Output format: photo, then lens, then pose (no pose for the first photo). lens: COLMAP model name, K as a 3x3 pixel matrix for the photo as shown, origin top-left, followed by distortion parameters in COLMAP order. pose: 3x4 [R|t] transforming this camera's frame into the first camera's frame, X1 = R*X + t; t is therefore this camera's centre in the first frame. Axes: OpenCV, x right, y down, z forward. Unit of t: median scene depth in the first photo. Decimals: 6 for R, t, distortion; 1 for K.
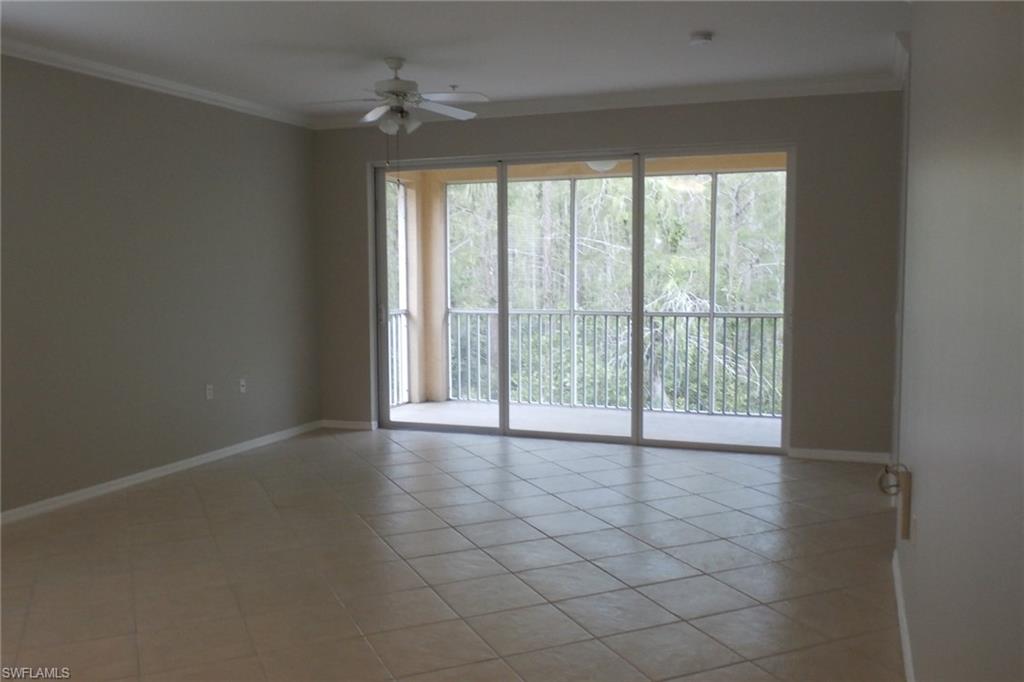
lens RADIAL K [[935.5, 0, 512.0], [0, 935.5, 341.0], [0, 0, 1]] dist [0.047755, -0.010761]
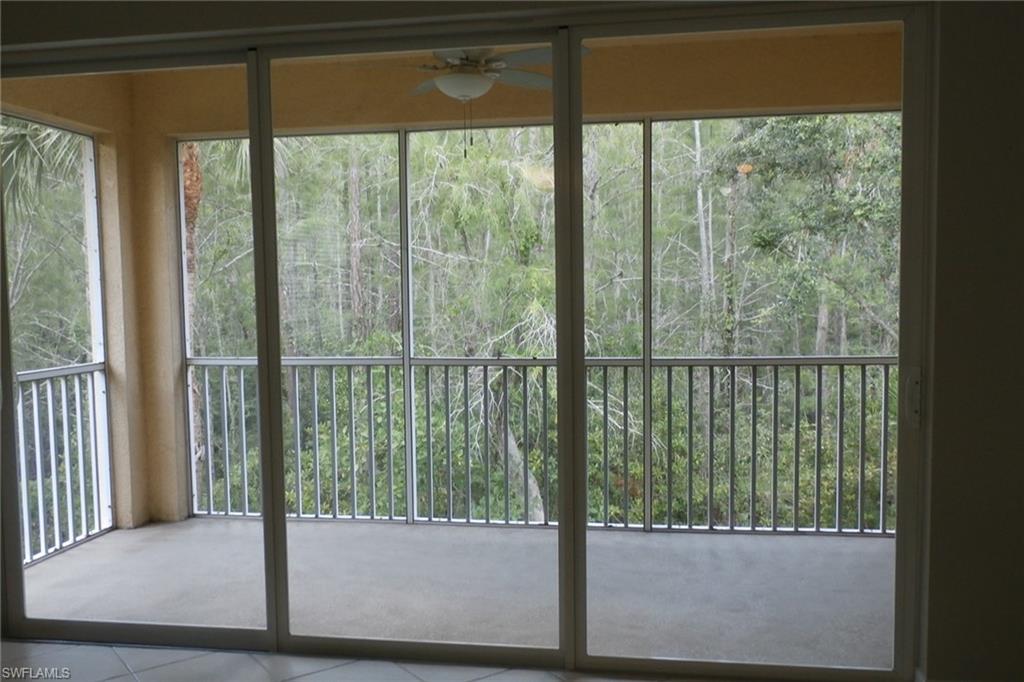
lens RADIAL K [[935.5, 0, 512.0], [0, 935.5, 341.0], [0, 0, 1]] dist [0.047755, -0.010761]
pose [[0.979178, -0.021788, 0.201828, 0.011111], [0.025459, 0.999554, -0.015607, -0.031157], [-0.201398, 0.020420, 0.979297, 0.397989]]
